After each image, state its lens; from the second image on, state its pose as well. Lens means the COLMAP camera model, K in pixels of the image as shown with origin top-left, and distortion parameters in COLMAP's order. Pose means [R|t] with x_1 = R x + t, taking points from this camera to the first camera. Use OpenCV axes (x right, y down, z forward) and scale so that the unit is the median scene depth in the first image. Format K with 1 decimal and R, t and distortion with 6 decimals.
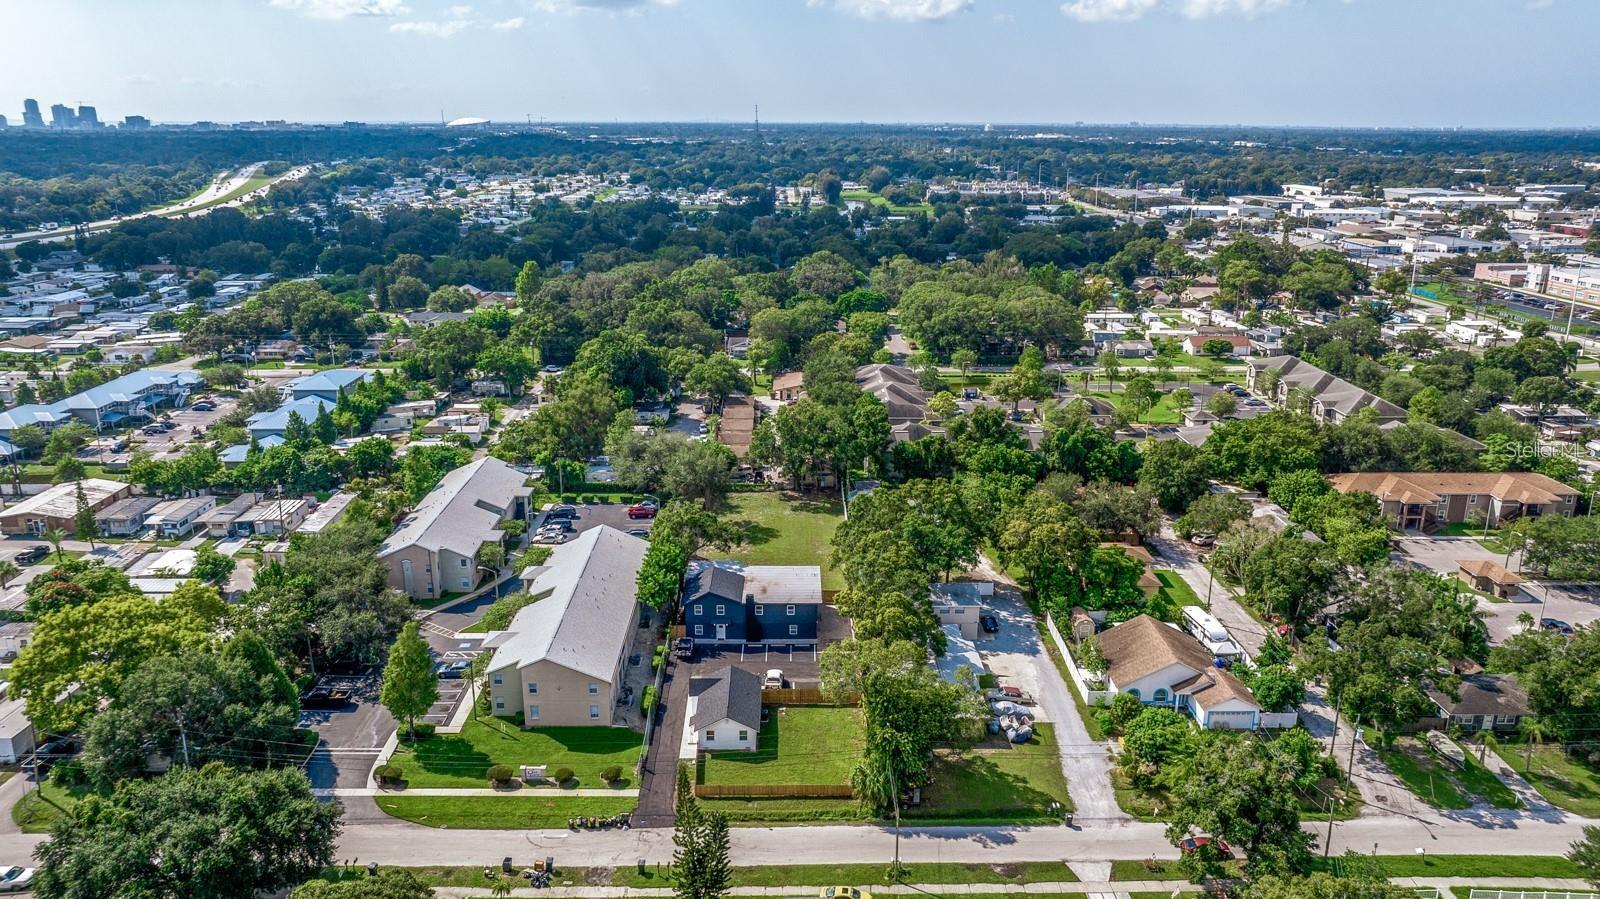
lens RADIAL K [[1127.2, 0, 800.0], [0, 1127.2, 449.5], [0, 0, 1]] dist [-0.019624, -0.001003]
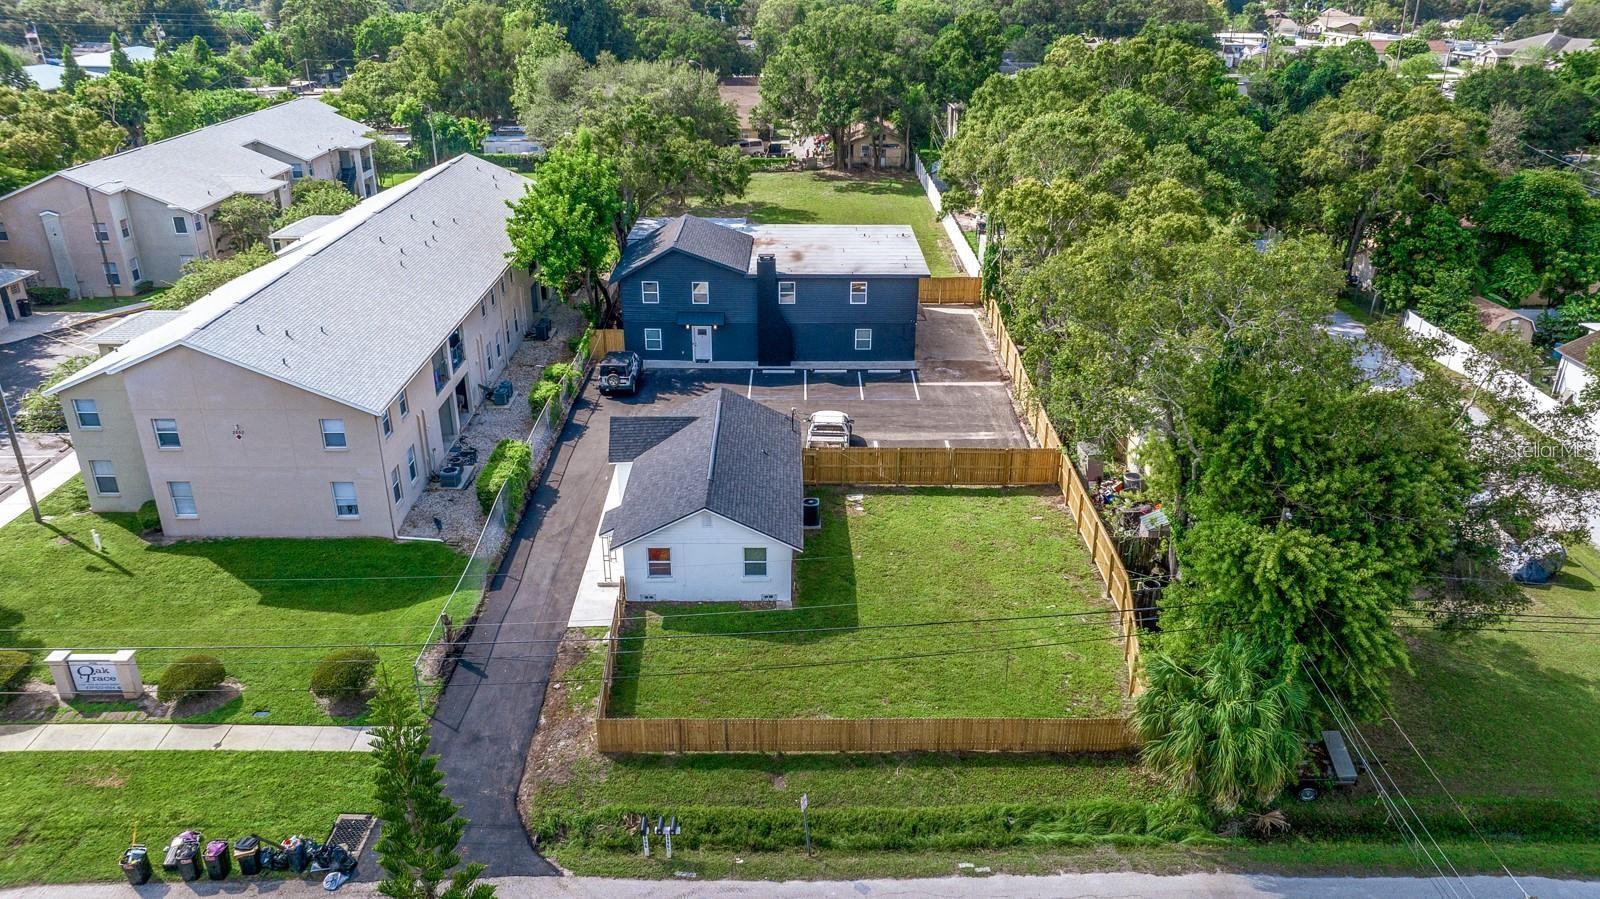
lens RADIAL K [[1127.2, 0, 800.0], [0, 1127.2, 449.5], [0, 0, 1]] dist [-0.019624, -0.001003]
pose [[0.999990, 0.001815, -0.004116, -0.031689], [-0.001256, 0.991254, 0.131962, 0.156746], [0.004319, -0.131956, 0.991246, 0.595492]]
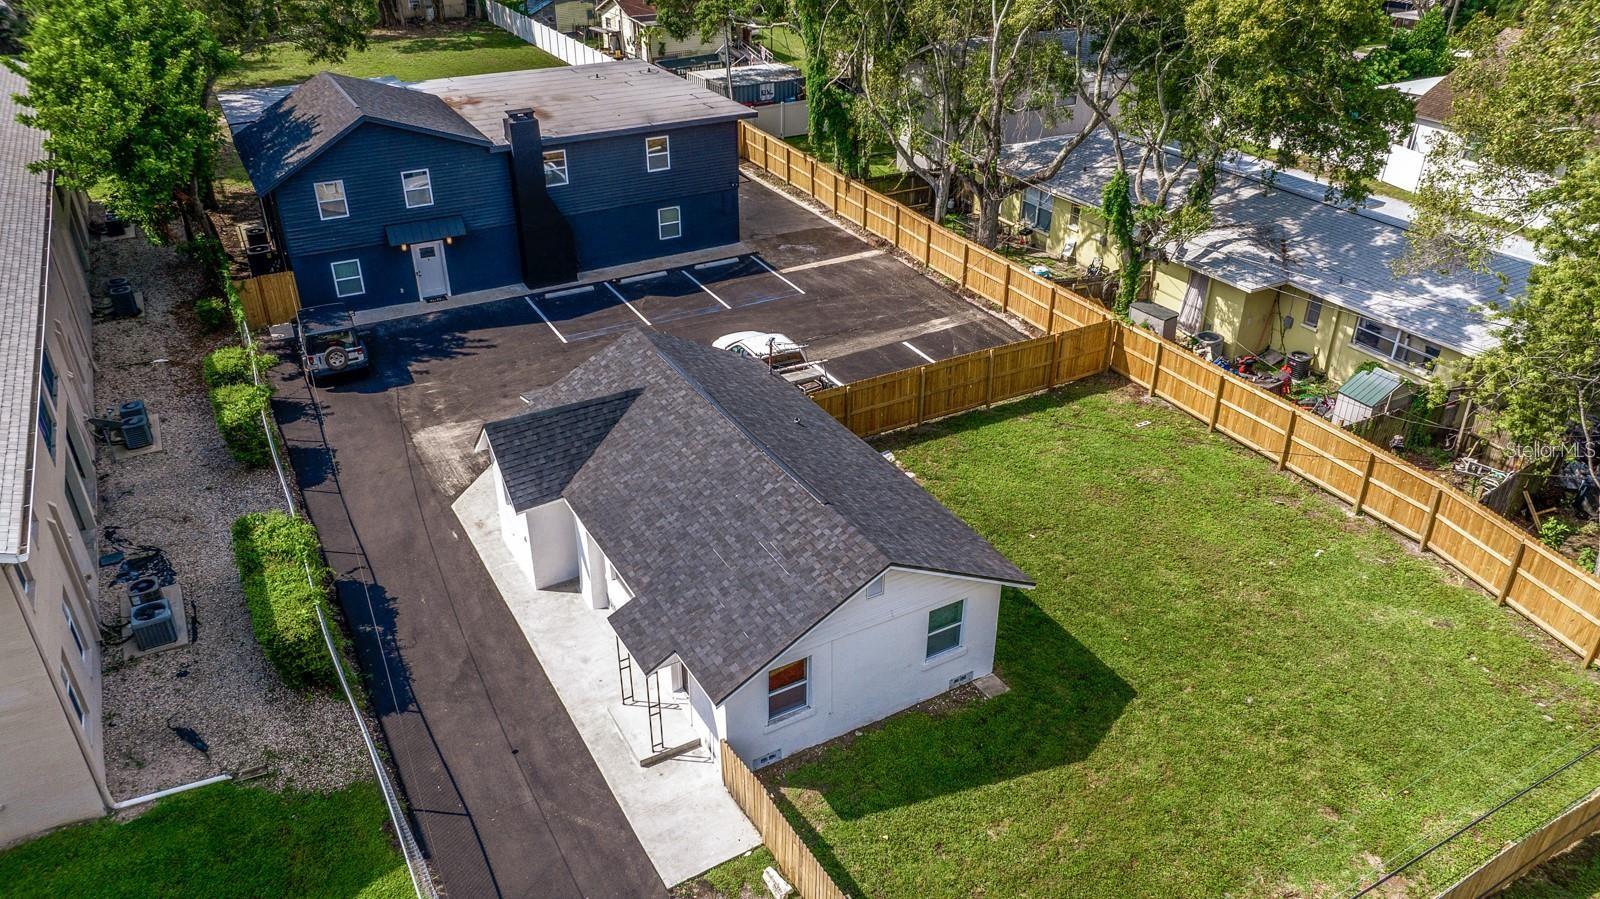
lens RADIAL K [[1127.2, 0, 800.0], [0, 1127.2, 449.5], [0, 0, 1]] dist [-0.019624, -0.001003]
pose [[0.878774, -0.239743, 0.412649, -0.125651], [0.139116, 0.955795, 0.259042, 0.157056], [-0.456511, -0.170233, 0.873280, 0.767298]]
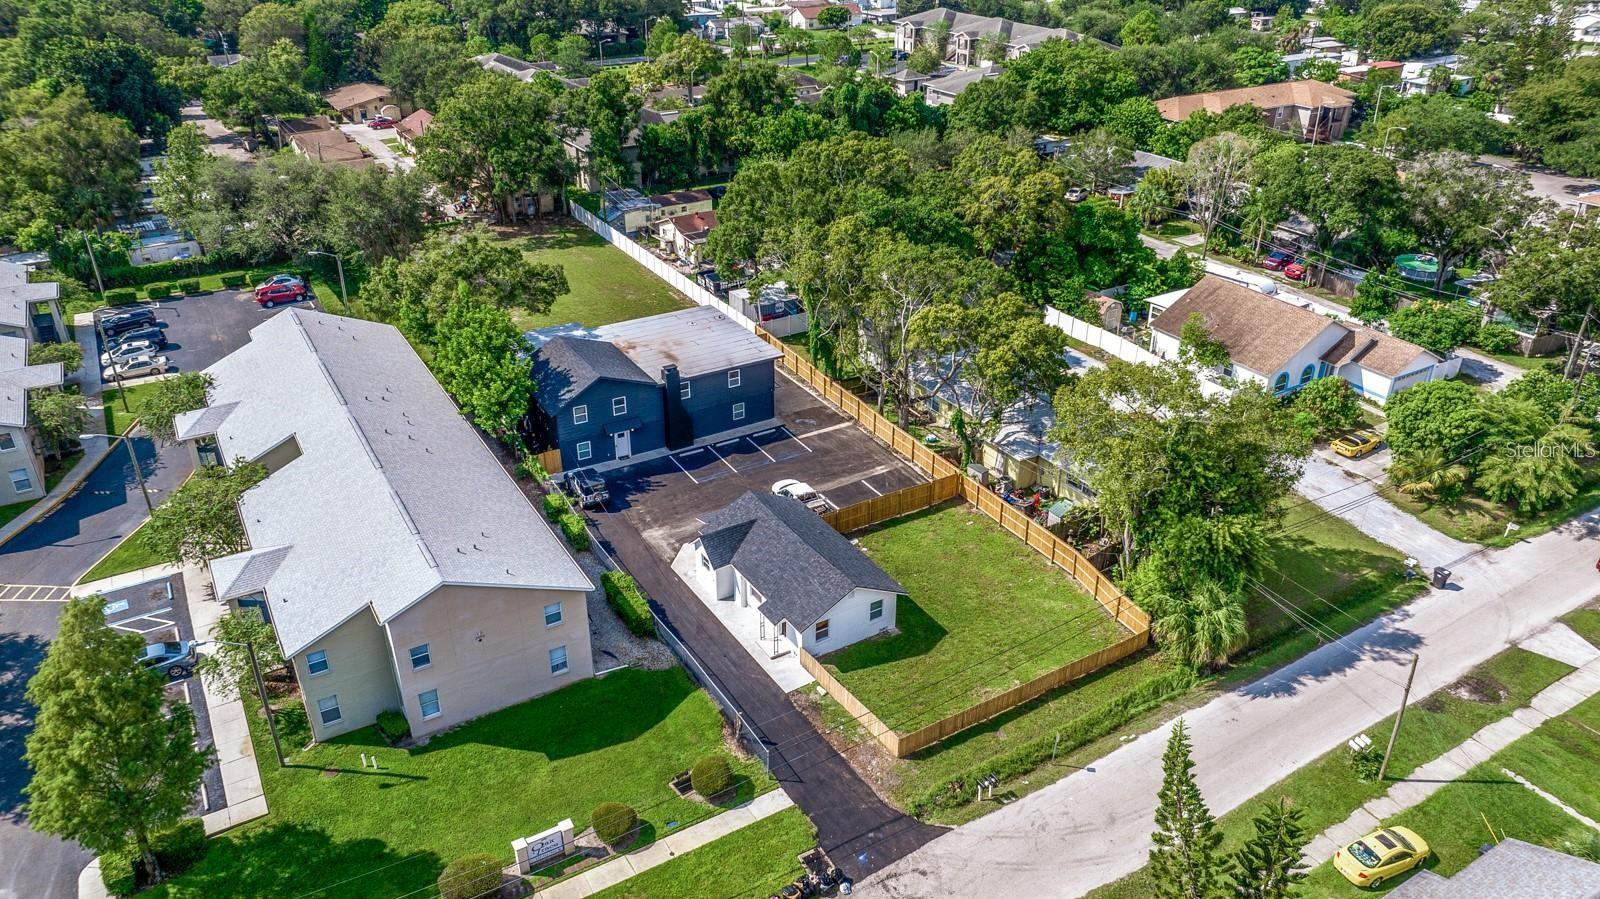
lens RADIAL K [[1127.2, 0, 800.0], [0, 1127.2, 449.5], [0, 0, 1]] dist [-0.019624, -0.001003]
pose [[0.863454, -0.239813, 0.443776, -0.261917], [0.146463, 0.961051, 0.234370, 0.051475], [-0.482696, -0.137371, 0.864947, 0.521103]]
